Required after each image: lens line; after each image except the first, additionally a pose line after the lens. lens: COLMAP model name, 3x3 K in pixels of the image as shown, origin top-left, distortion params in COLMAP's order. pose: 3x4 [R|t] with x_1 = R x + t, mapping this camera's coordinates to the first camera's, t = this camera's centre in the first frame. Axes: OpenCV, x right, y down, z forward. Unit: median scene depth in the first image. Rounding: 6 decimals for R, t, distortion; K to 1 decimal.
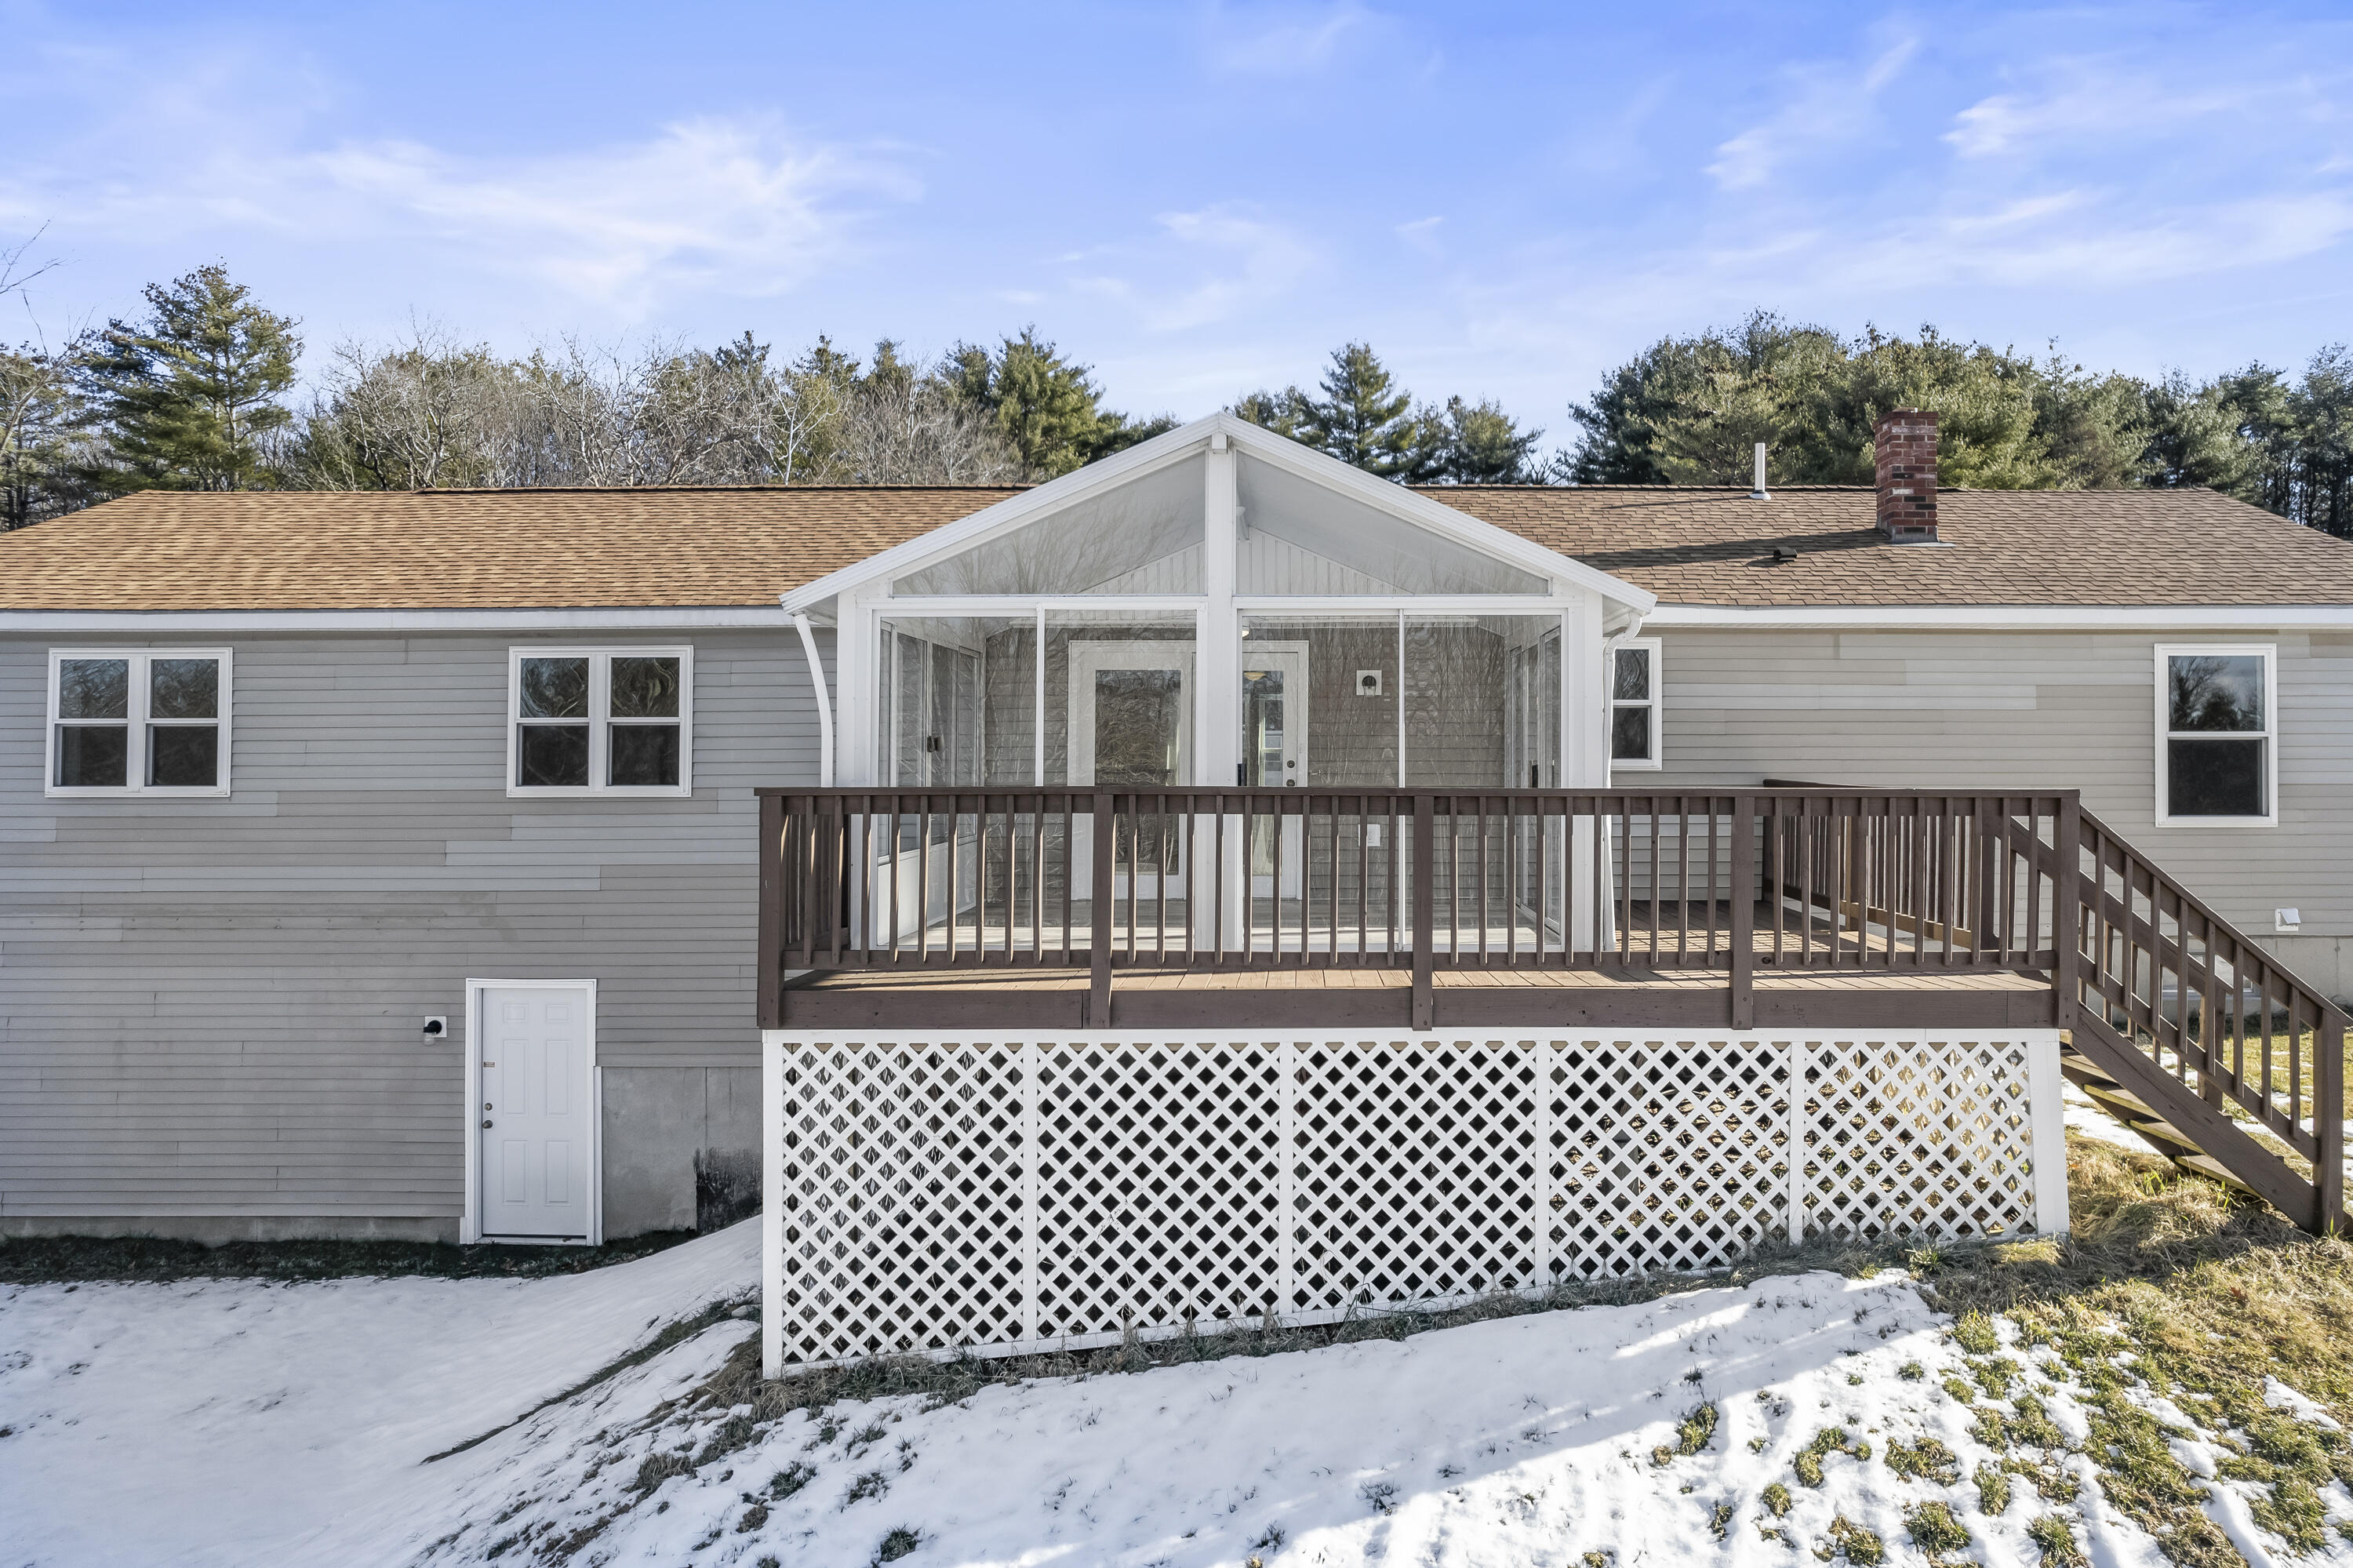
lens RADIAL K [[1567.6, 0, 1303.5], [0, 1567.6, 752.4], [0, 0, 1]] dist [-0.082968, 0.053490]
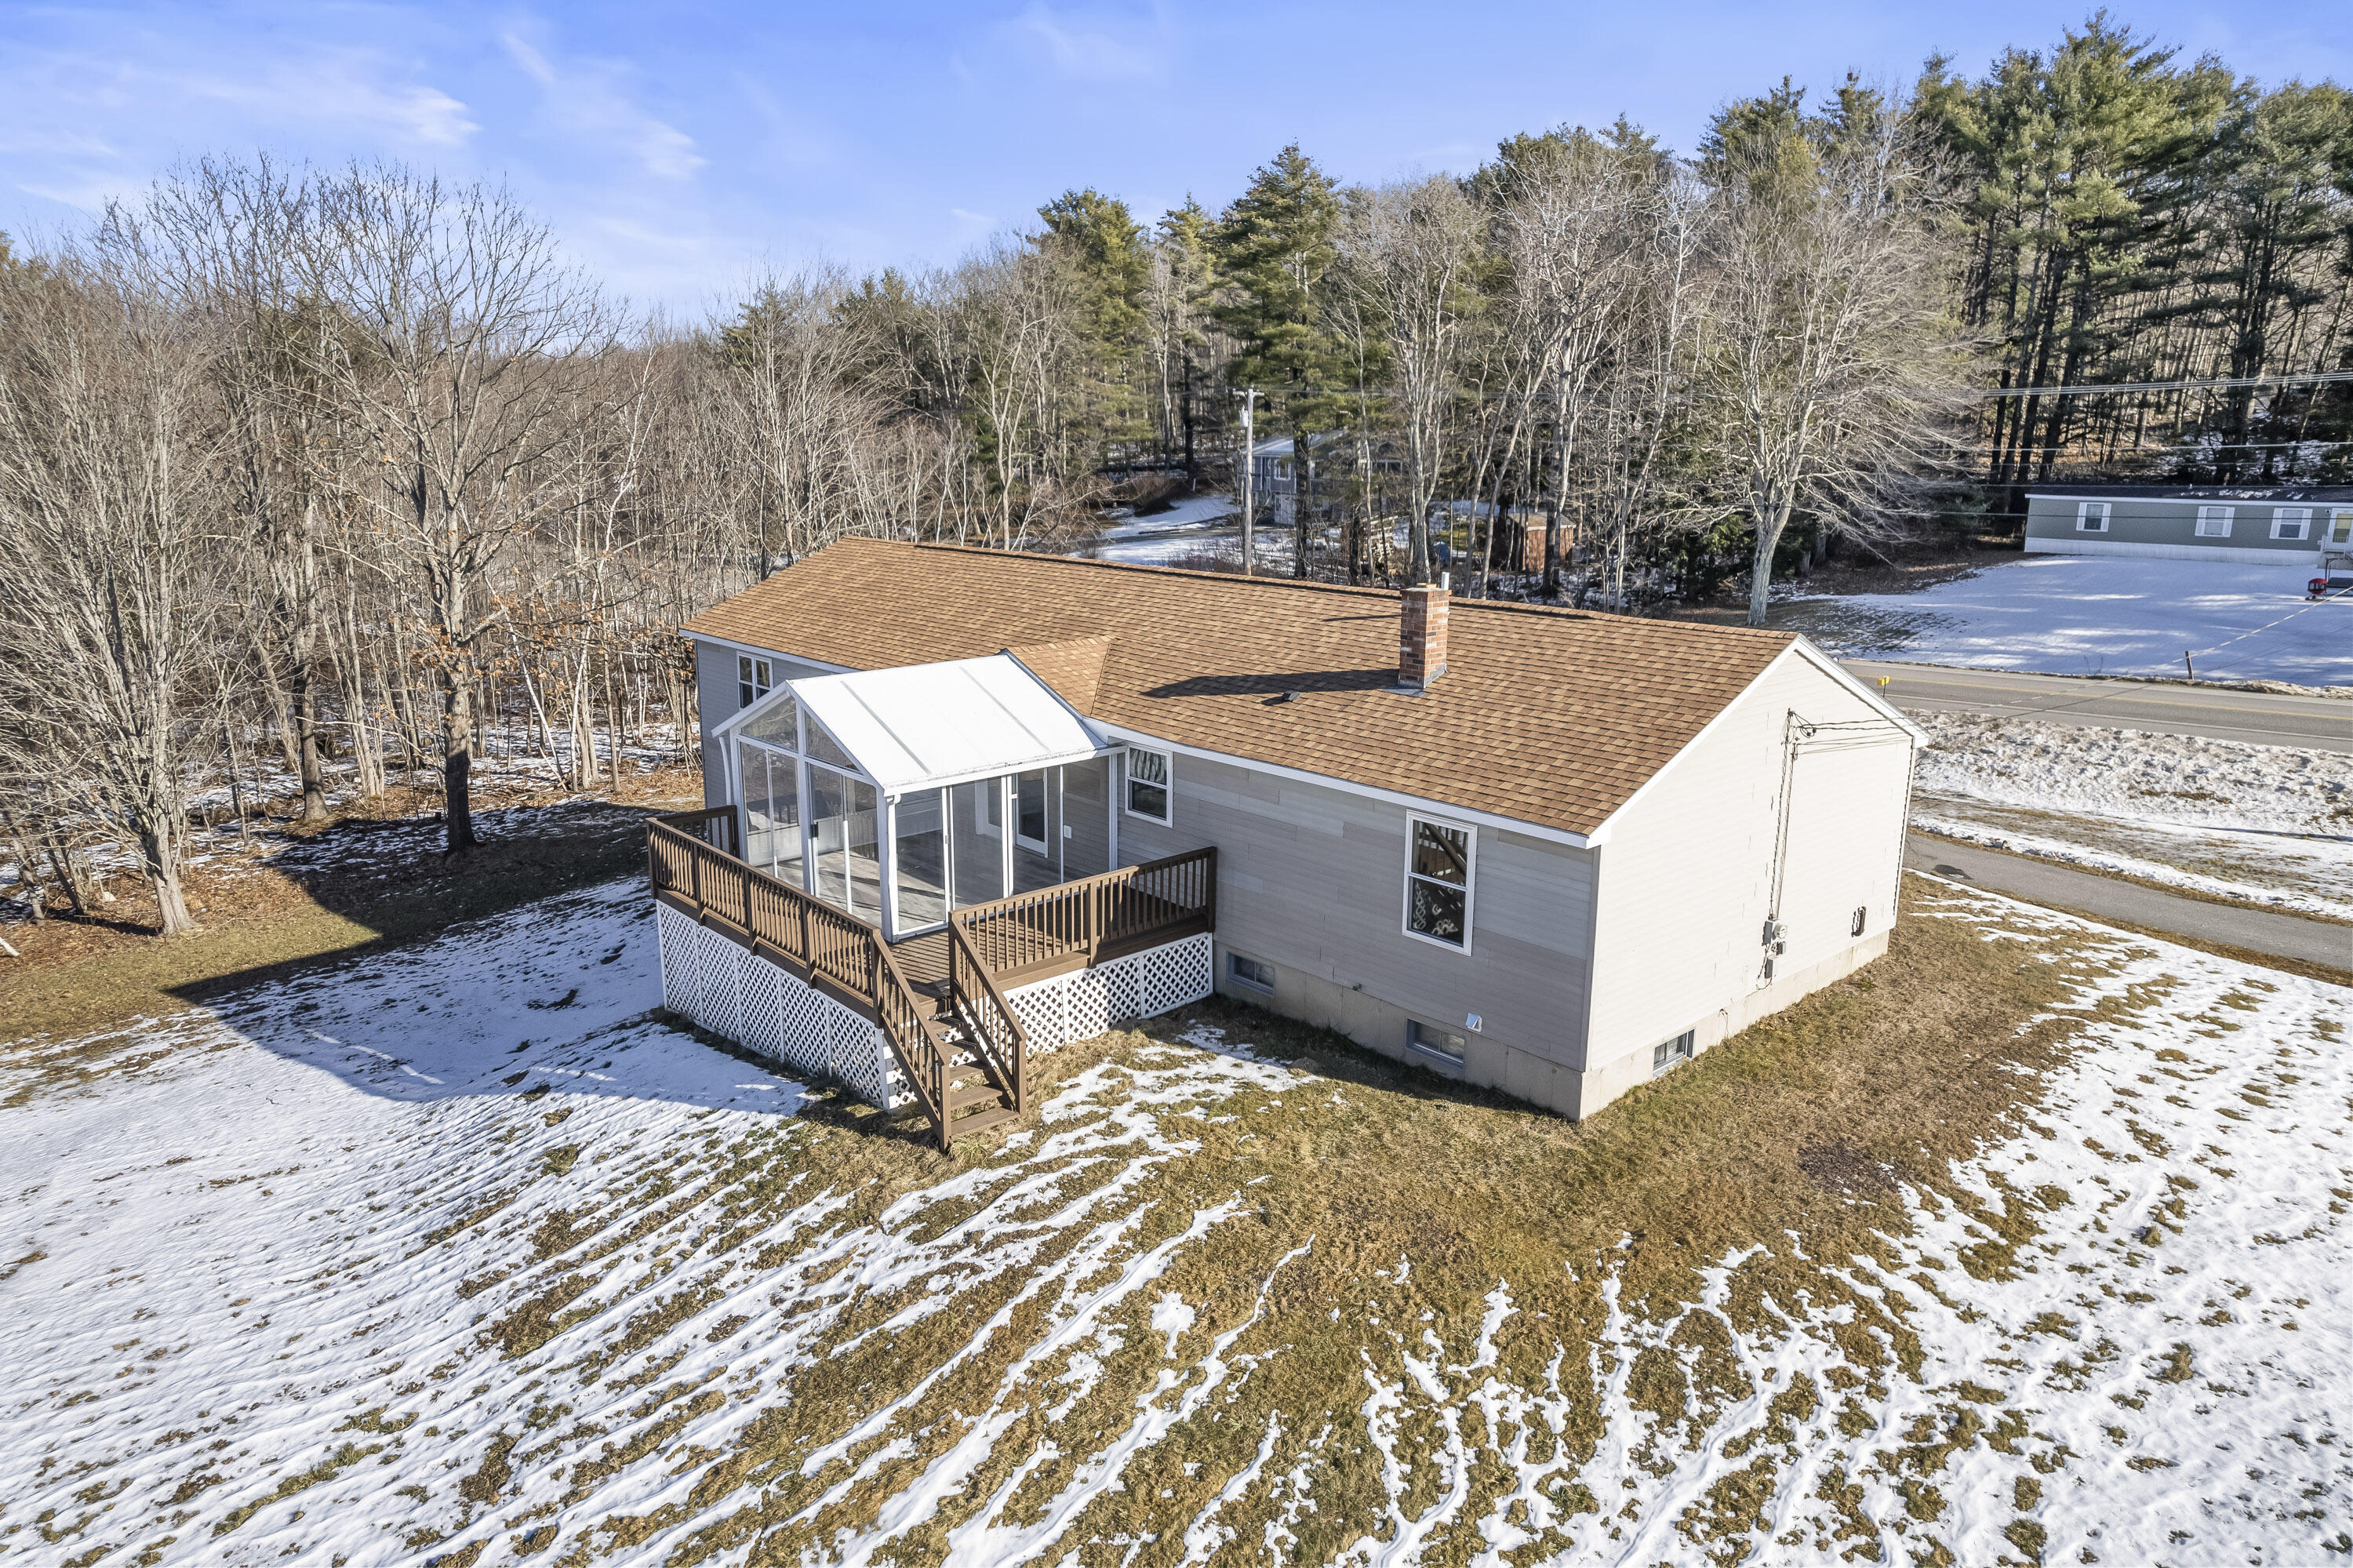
lens RADIAL K [[1487.0, 0, 1168.2], [0, 1487.0, 782.9], [0, 0, 1]] dist [-0.072354, 0.065836]
pose [[0.659809, 0.168813, -0.732226, 1.308663], [0.009527, 0.972481, 0.232788, -0.385377], [0.751373, -0.160571, 0.640043, -0.019998]]
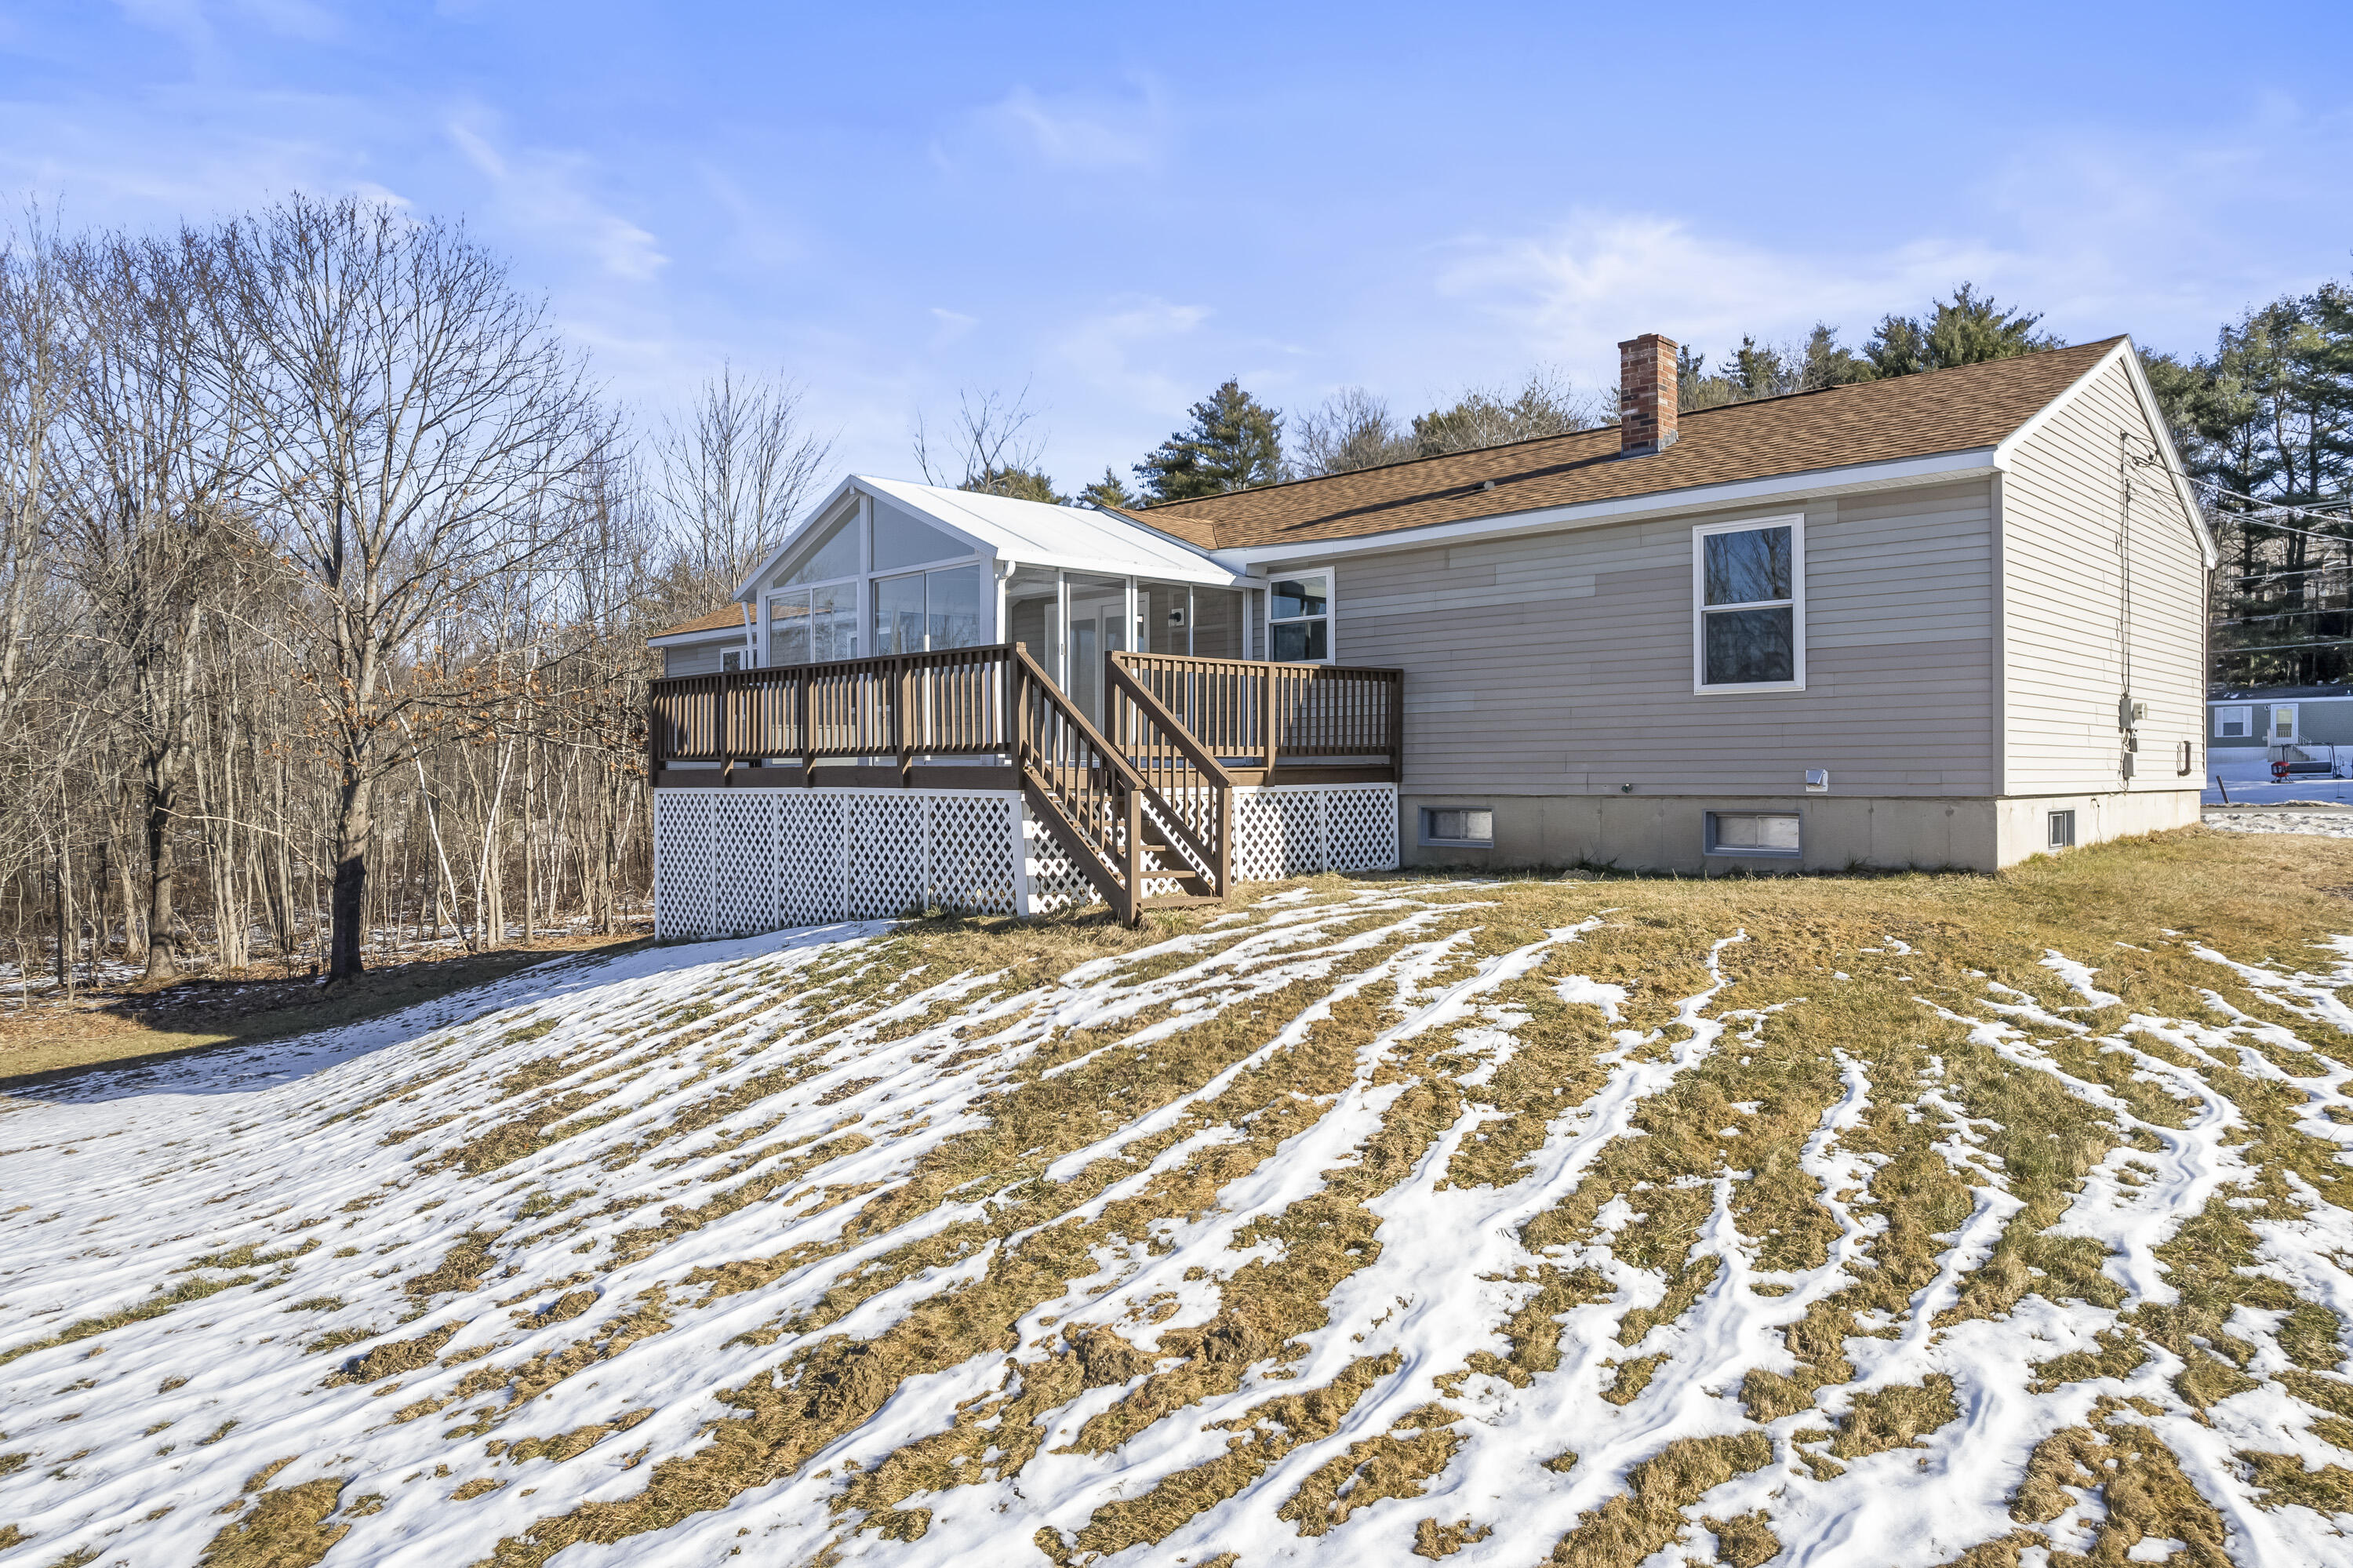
lens RADIAL K [[1508.9, 0, 1168.3], [0, 1508.9, 787.0], [0, 0, 1]] dist [-0.072686, 0.067432]
pose [[0.711522, 0.003068, -0.702657, 0.971154], [0.014582, 0.999711, 0.019131, 0.082828], [0.702512, -0.023858, 0.711272, -0.017738]]
